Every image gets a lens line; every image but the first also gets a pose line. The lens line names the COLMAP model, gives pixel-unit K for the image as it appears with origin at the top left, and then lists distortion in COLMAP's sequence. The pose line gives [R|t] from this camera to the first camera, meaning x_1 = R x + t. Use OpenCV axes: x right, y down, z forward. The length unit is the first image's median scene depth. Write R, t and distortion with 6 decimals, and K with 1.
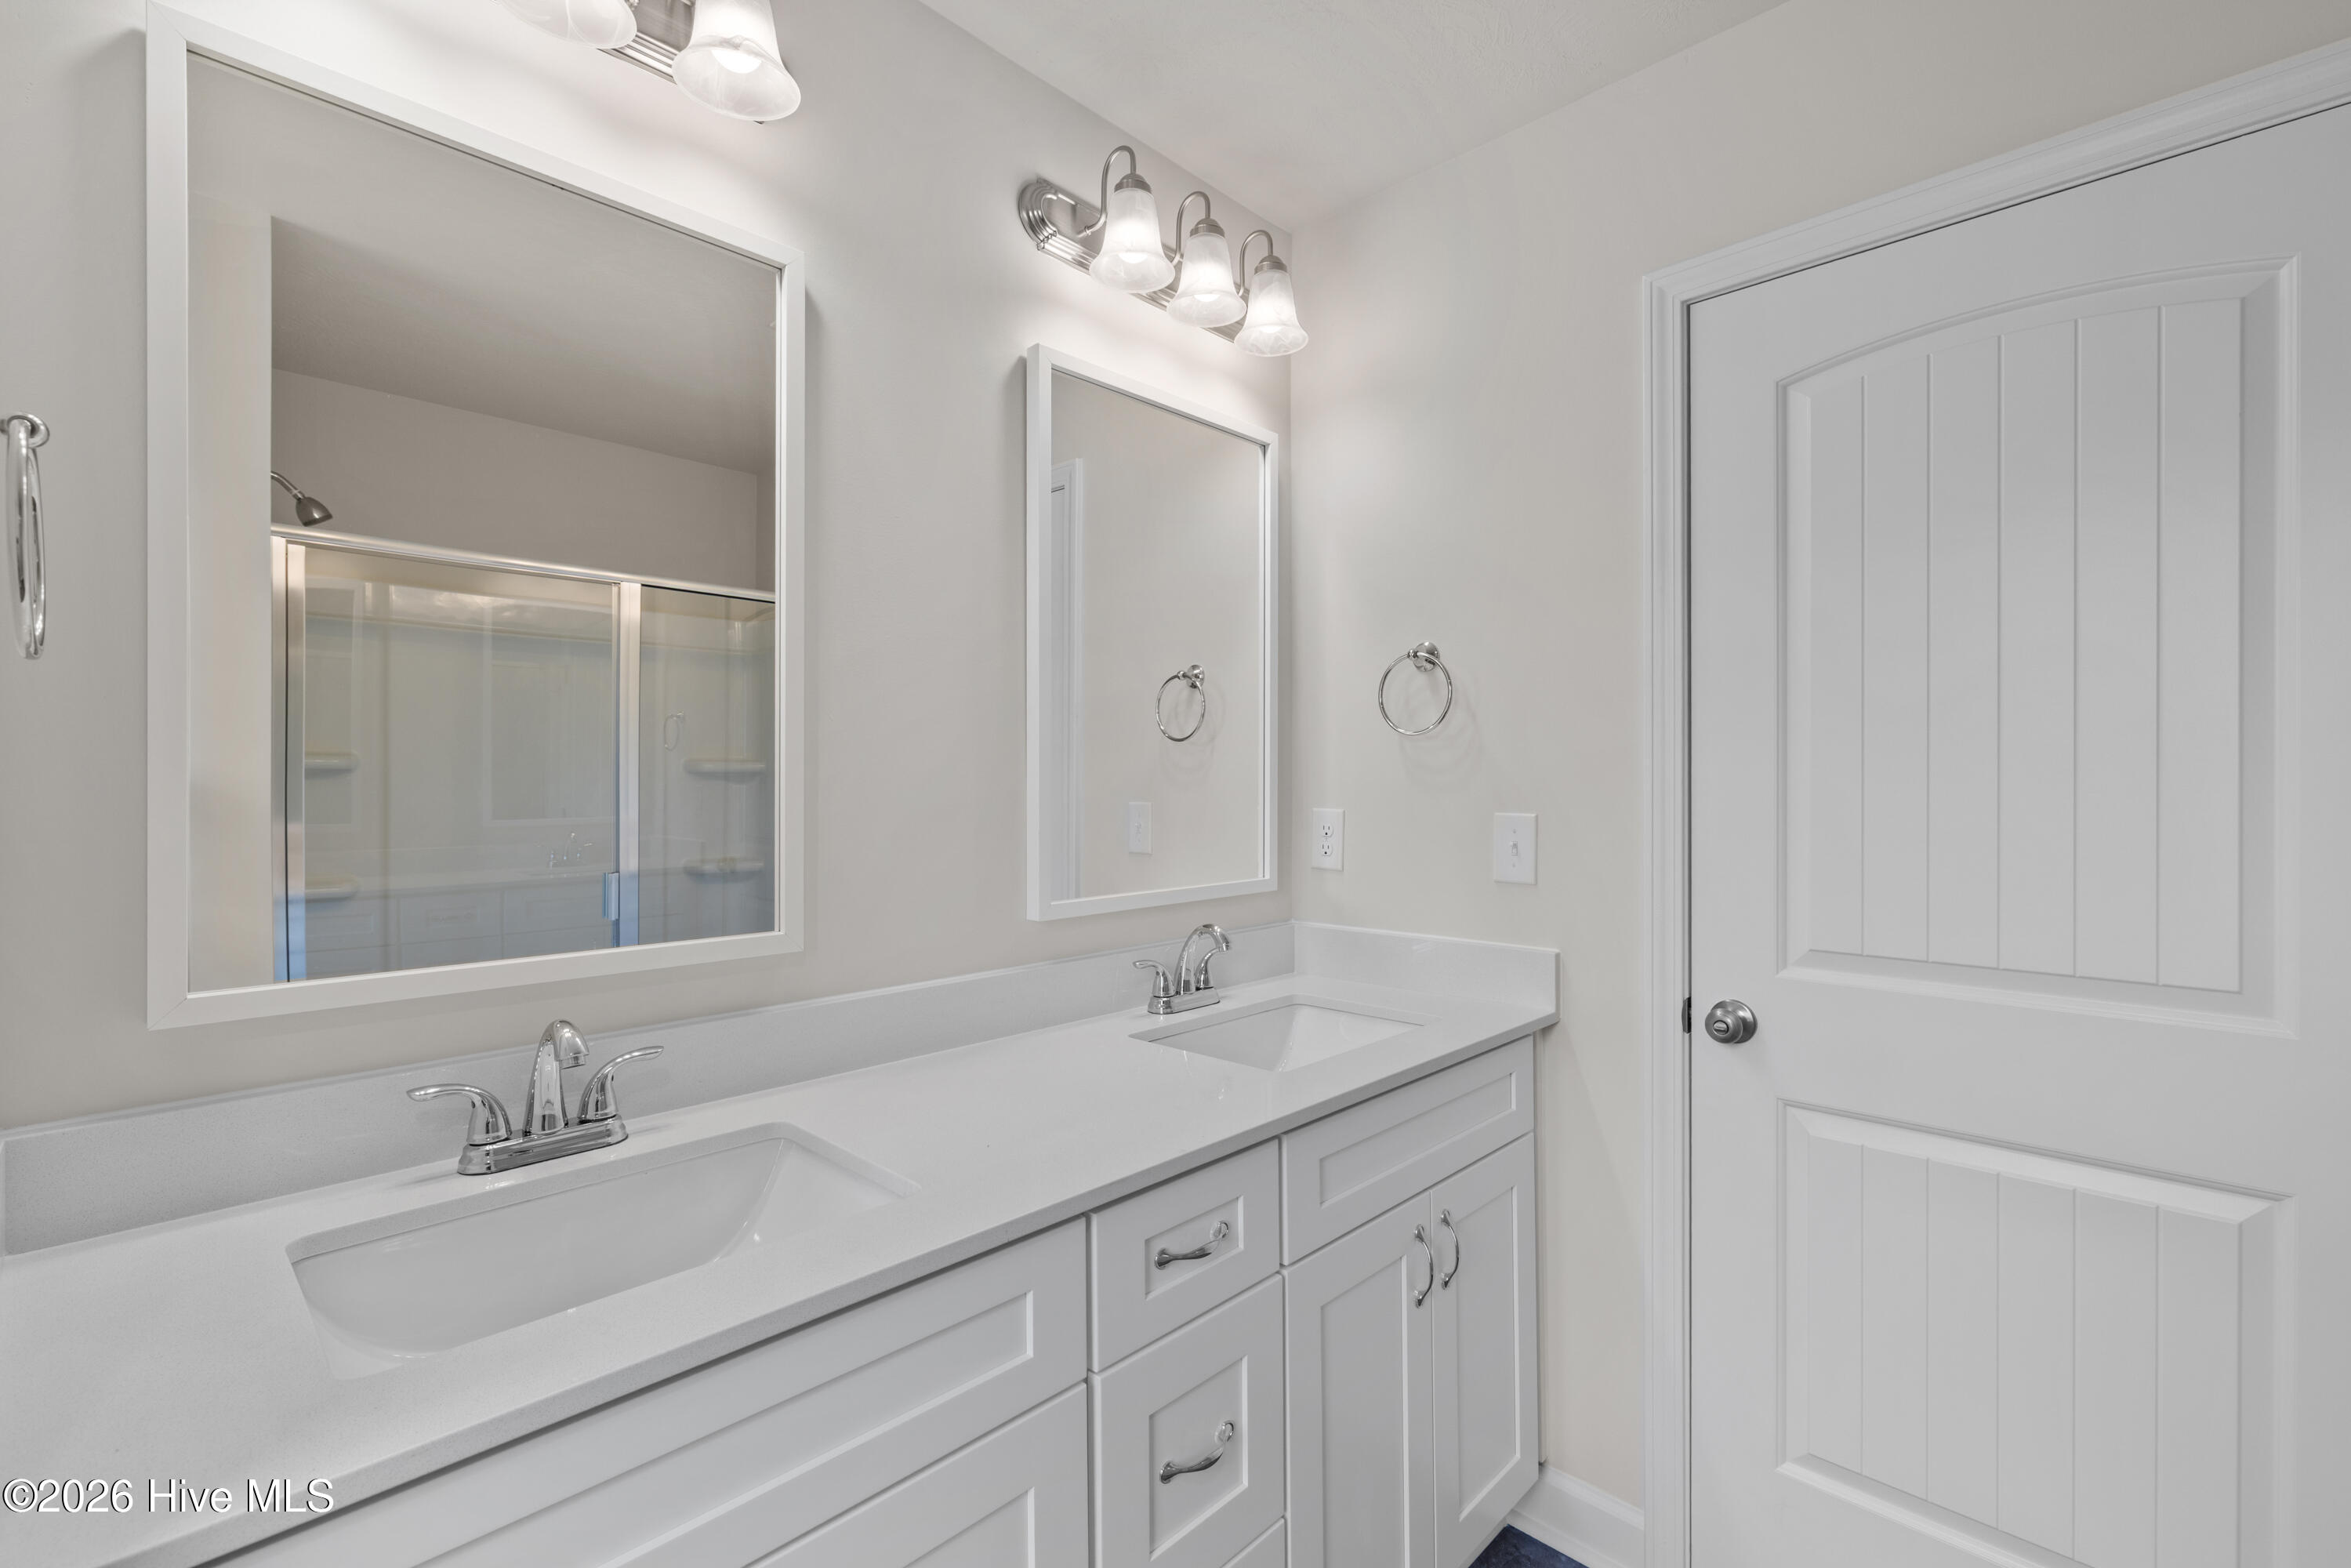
lens RADIAL K [[1007.7, 0, 1158.6], [0, 1007.7, 780.9], [0, 0, 1]] dist [-0.001591, 0.001346]
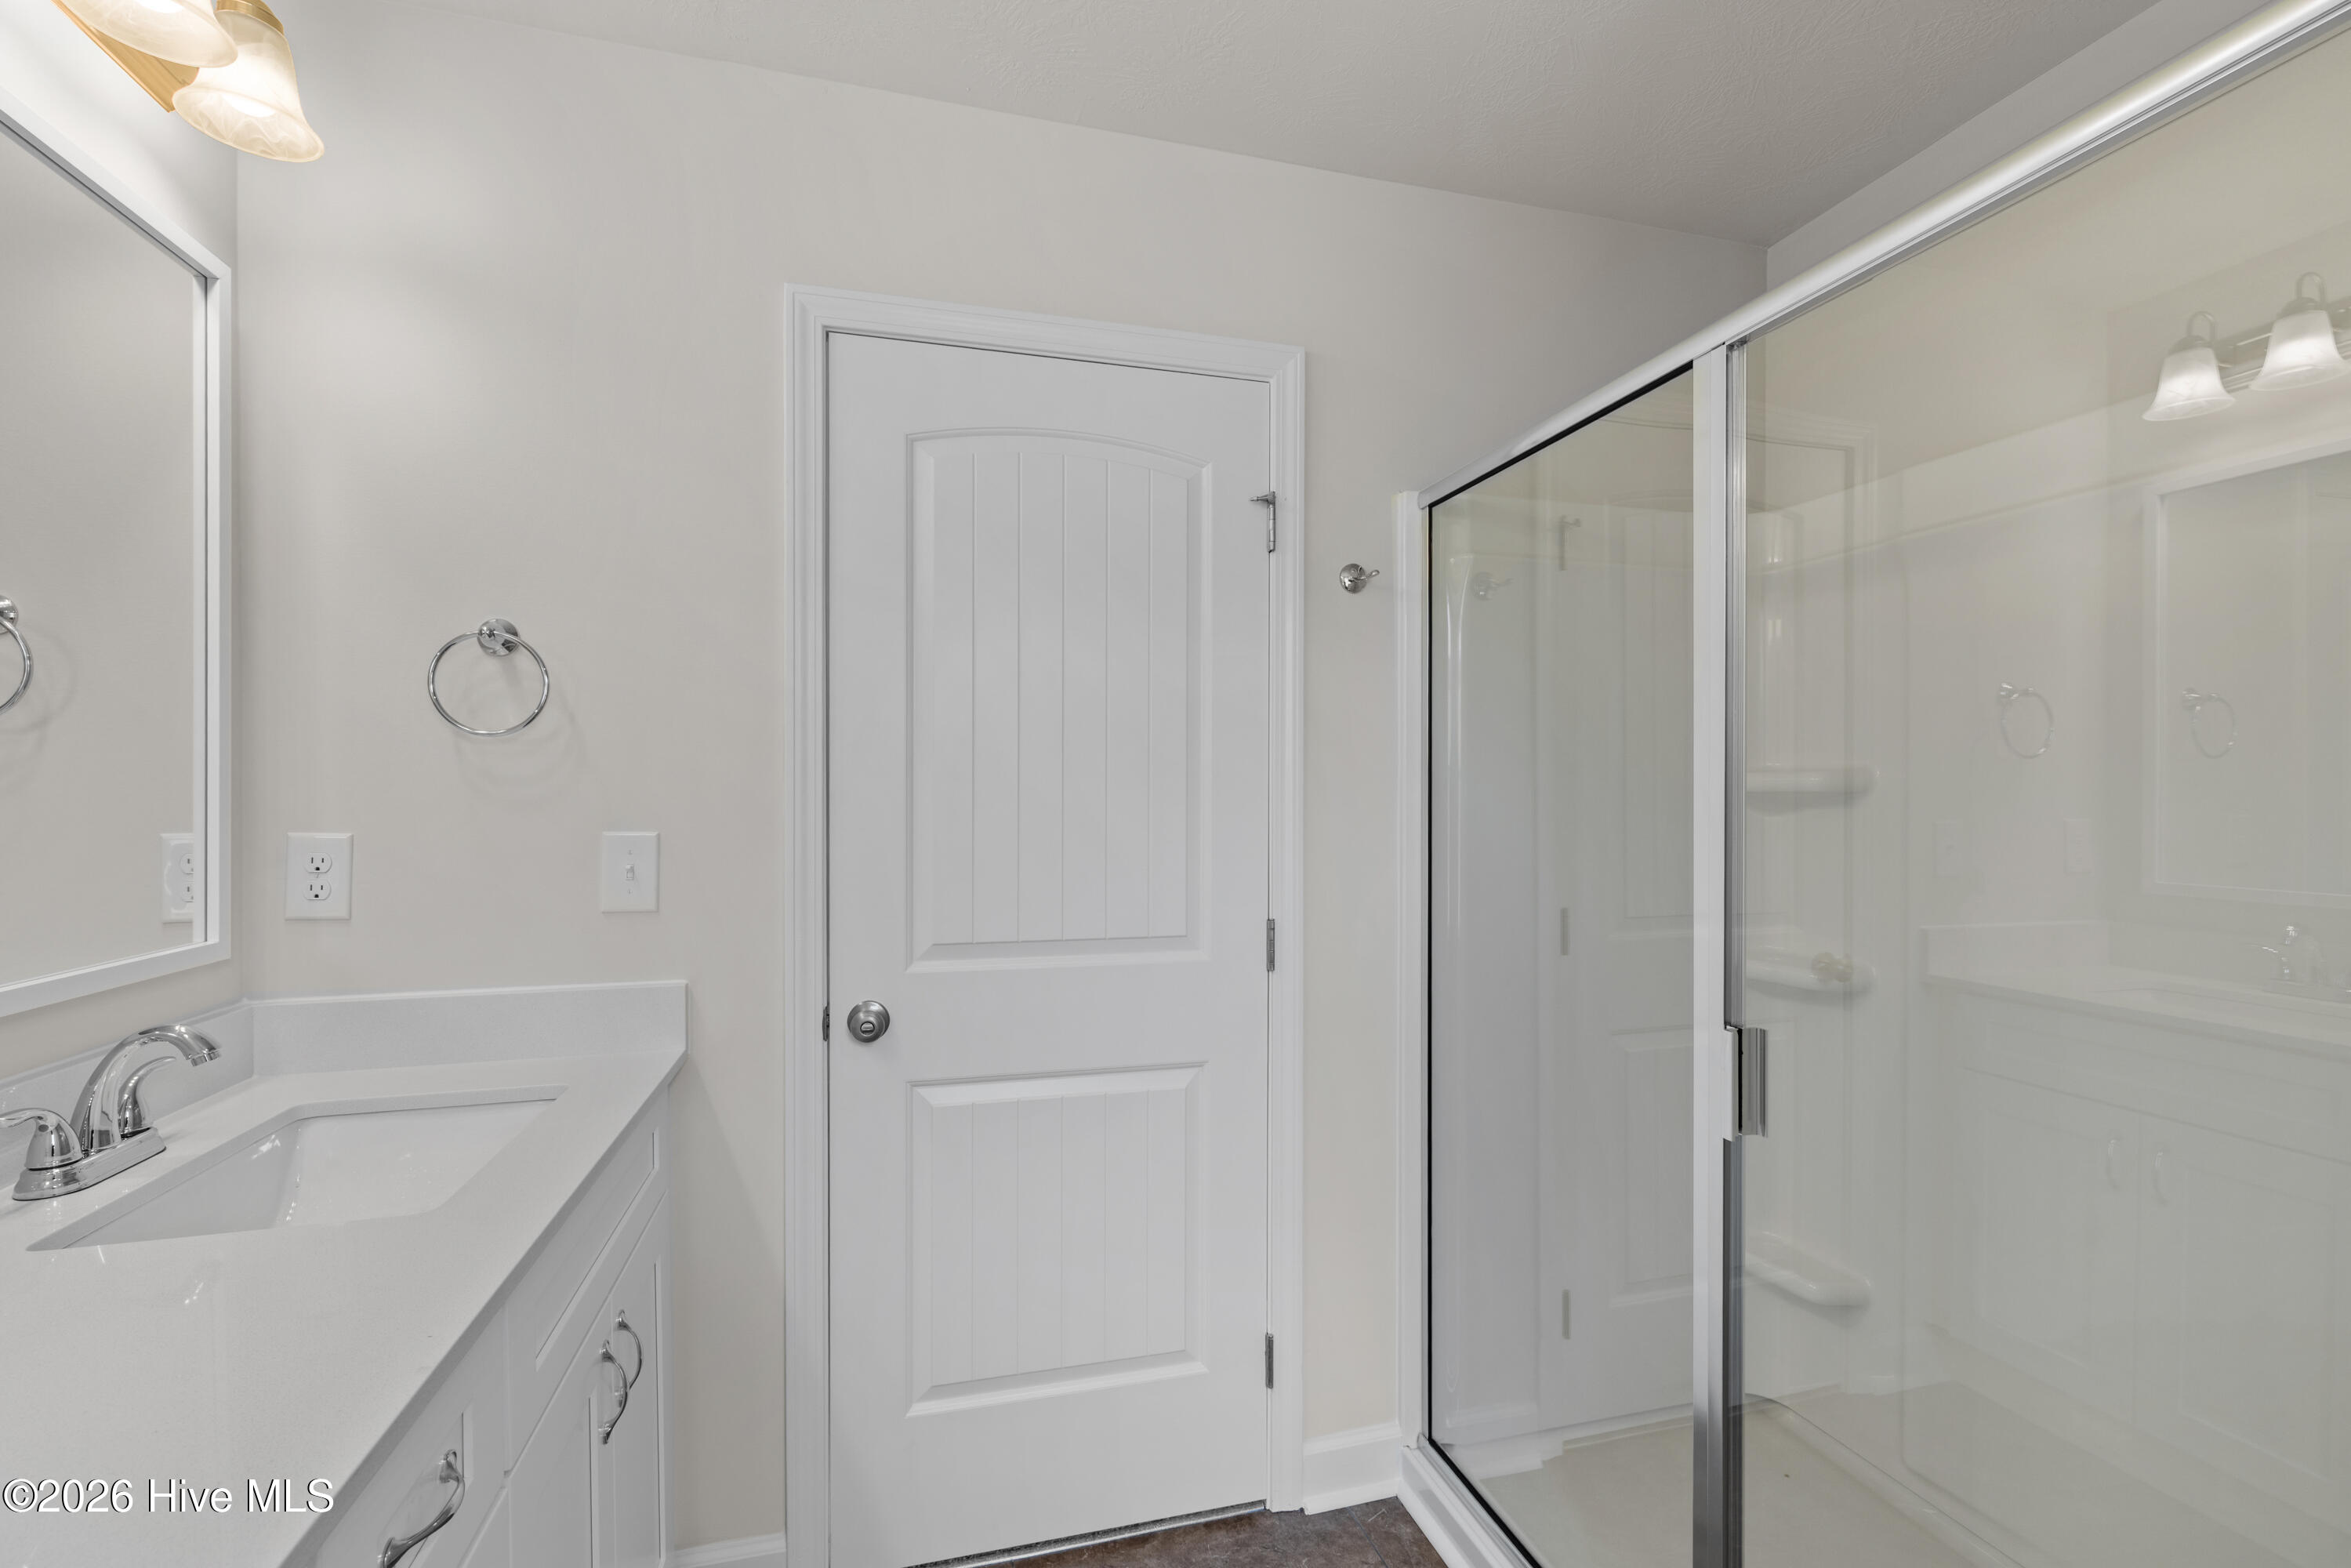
lens RADIAL K [[1007.7, 0, 1186.5], [0, 1007.7, 801.2], [0, 0, 1]] dist [-0.001591, 0.001346]
pose [[0.514489, -0.001901, 0.857495, -0.151398], [-0.004320, 0.999979, 0.004809, -0.000659], [-0.857486, -0.006178, 0.514470, 0.141934]]
